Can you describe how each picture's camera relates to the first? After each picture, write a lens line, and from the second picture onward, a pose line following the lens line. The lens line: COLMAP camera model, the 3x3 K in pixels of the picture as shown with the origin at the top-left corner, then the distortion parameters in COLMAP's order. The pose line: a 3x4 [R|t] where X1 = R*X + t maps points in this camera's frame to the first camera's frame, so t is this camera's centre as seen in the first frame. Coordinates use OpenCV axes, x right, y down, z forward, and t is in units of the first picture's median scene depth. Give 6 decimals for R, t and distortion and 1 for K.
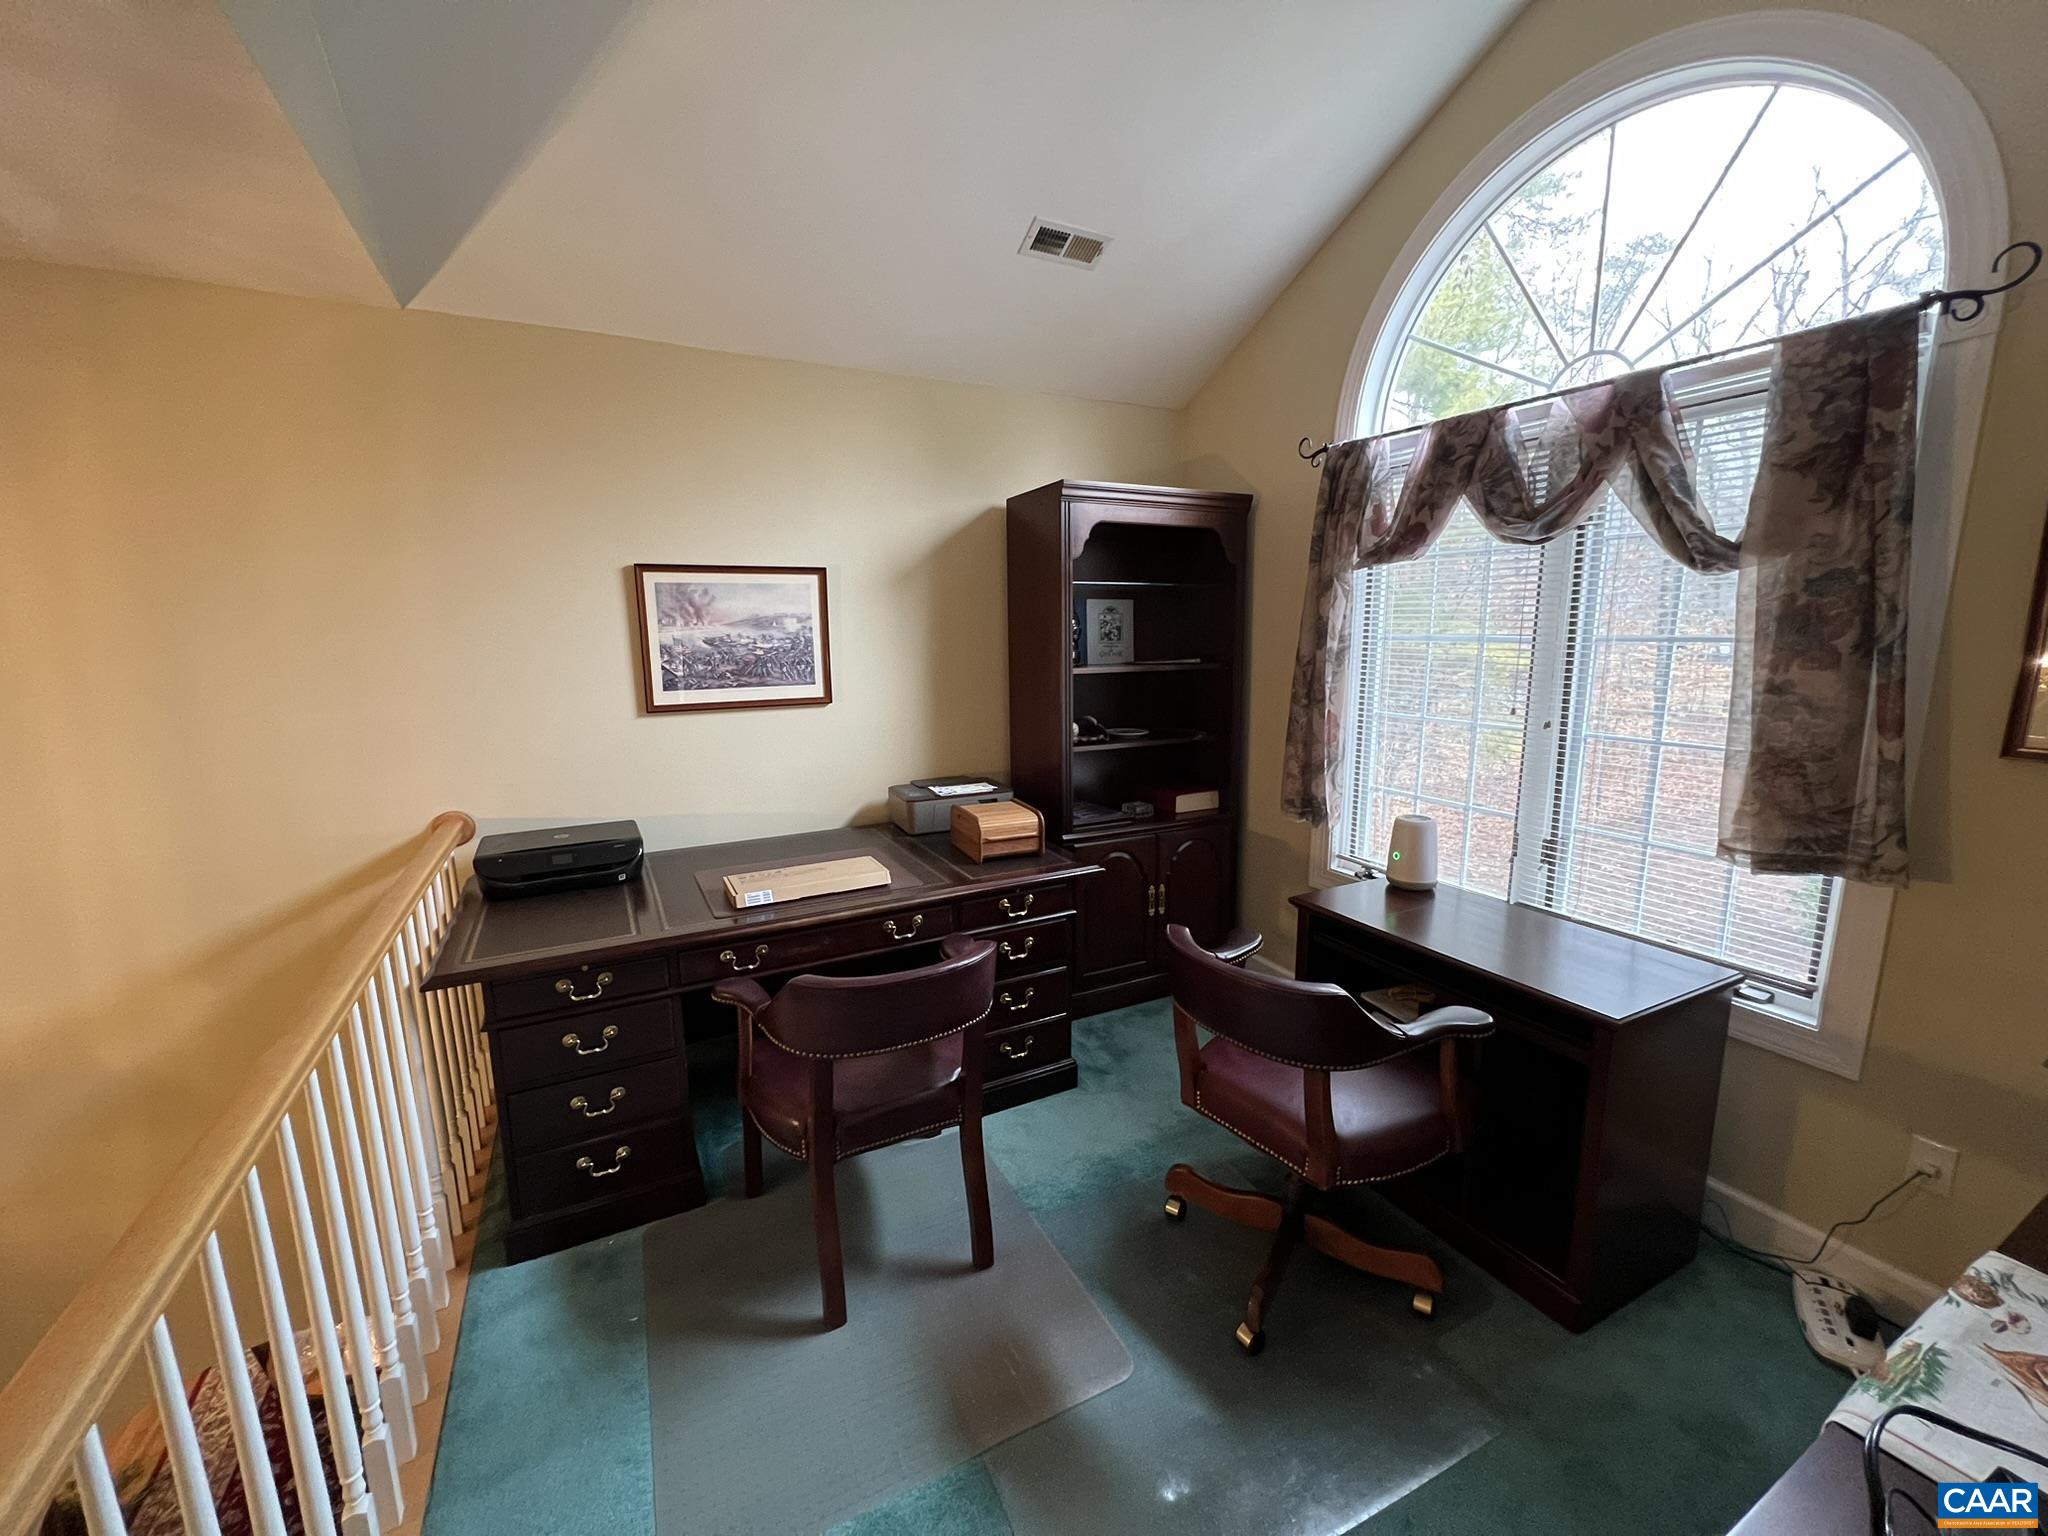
lens RADIAL K [[823.4, 0, 1020.1], [0, 823.4, 764.6], [0, 0, 1]] dist [-0.003374, 0.000199]
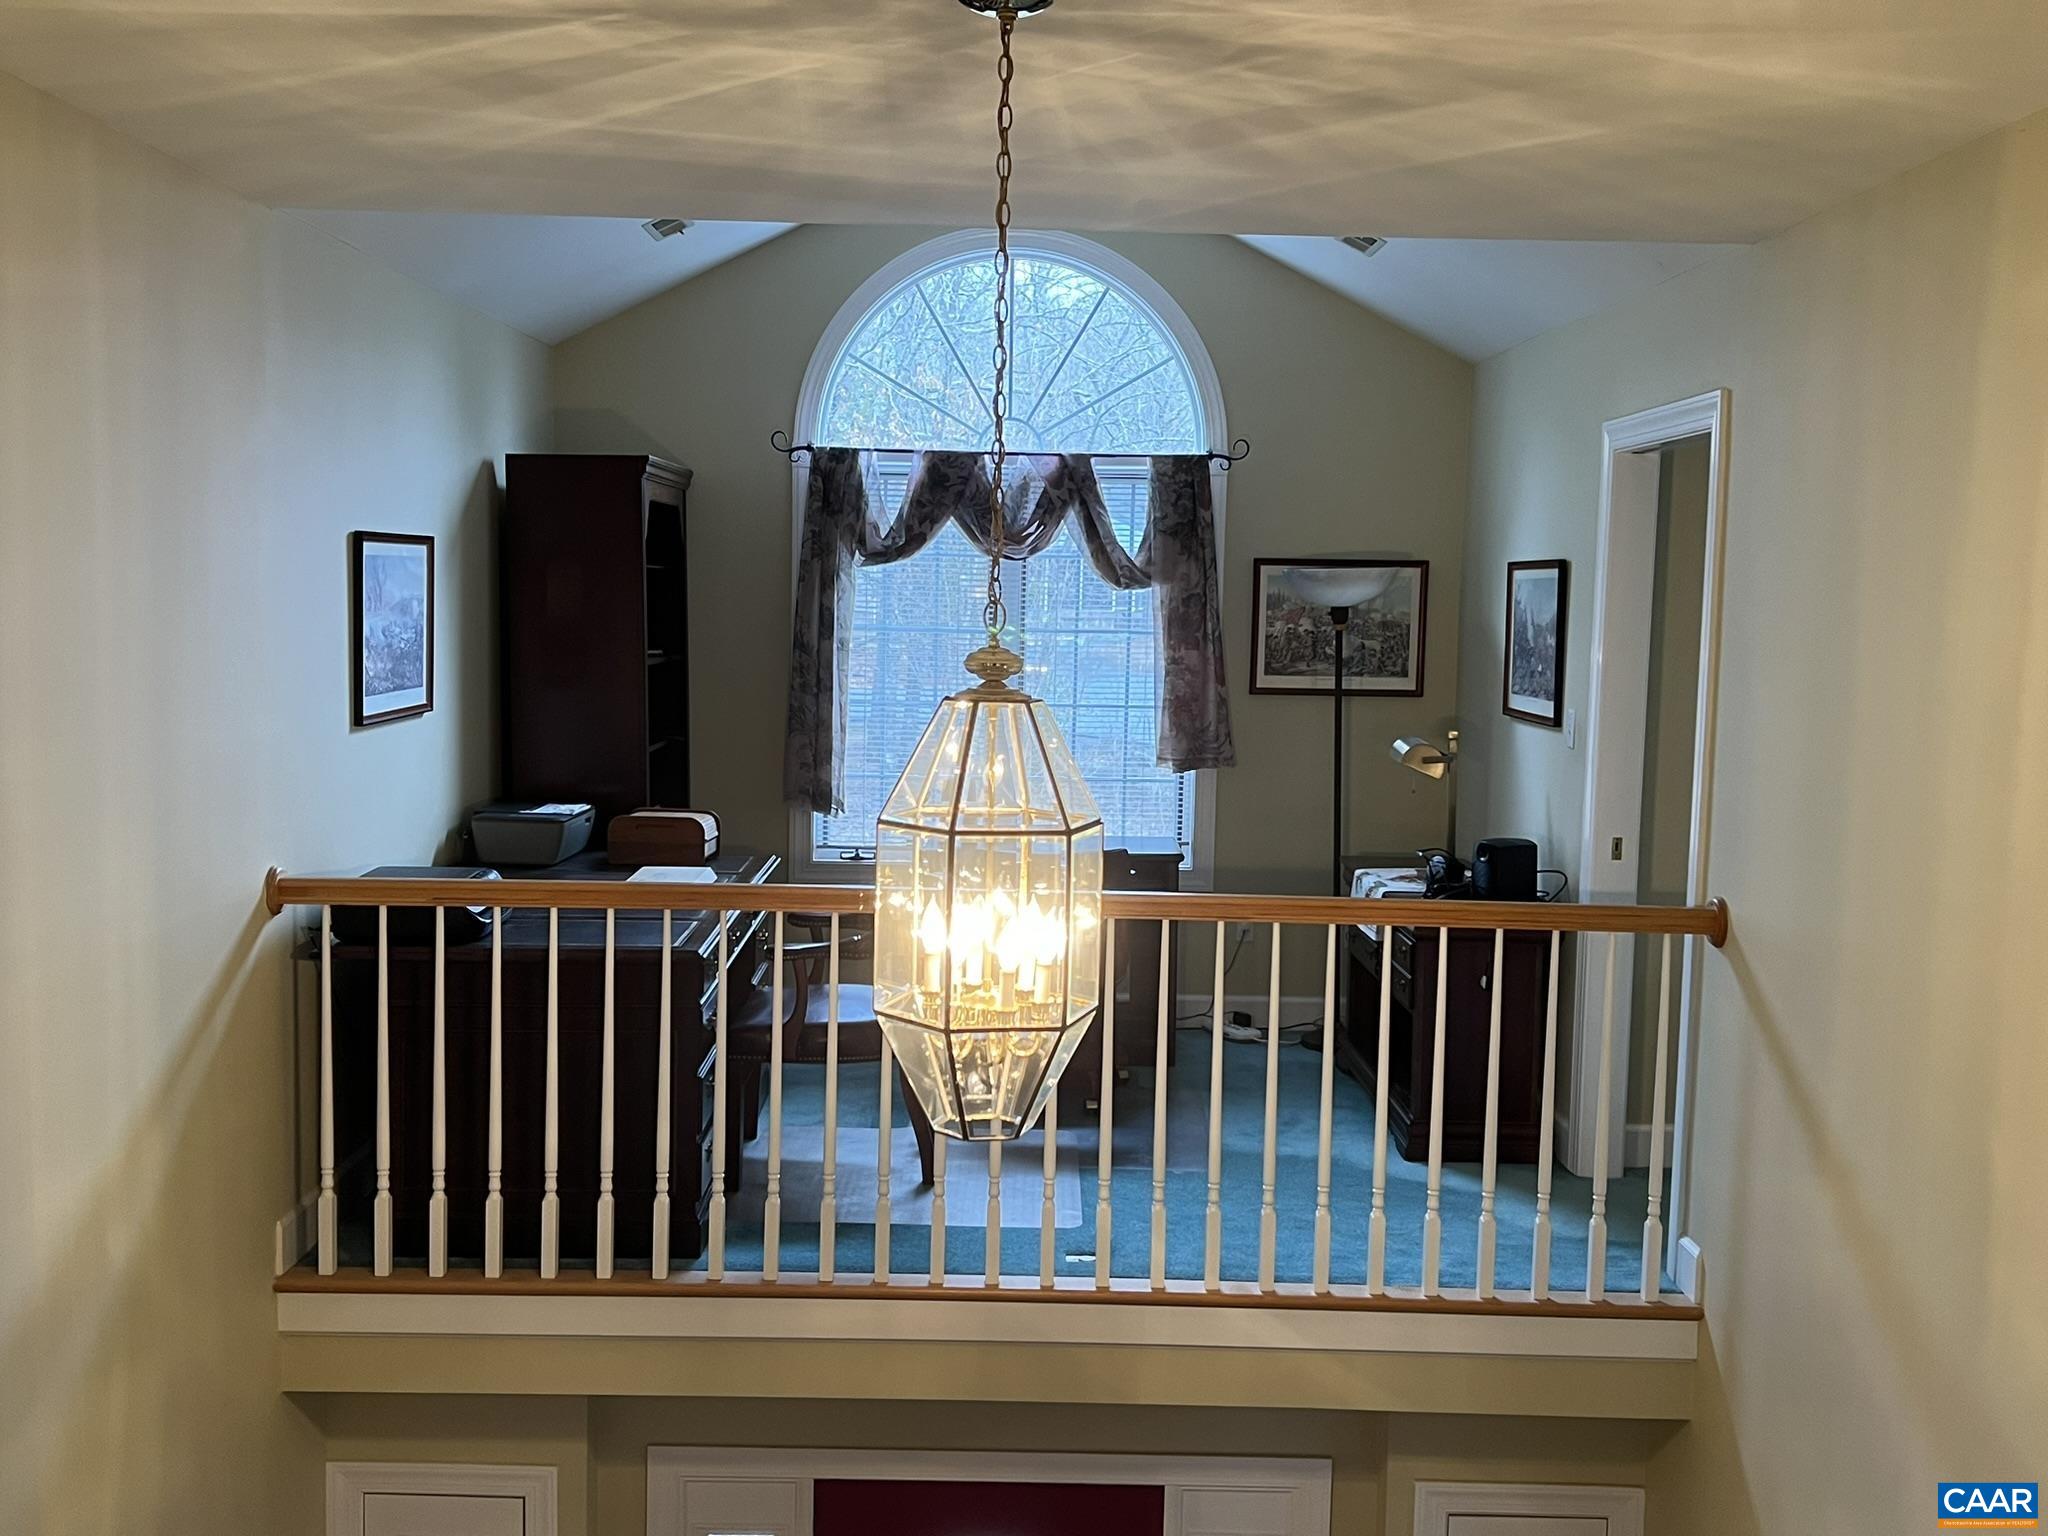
lens RADIAL K [[2079.2, 0, 1017.6], [0, 2079.2, 773.7], [0, 0, 1]] dist [0.050693, 0.000000]
pose [[0.443815, -0.062263, 0.893953, -2.677616], [0.124864, 0.992148, 0.007112, 0.058003], [-0.887376, 0.108467, 0.448105, -0.530772]]
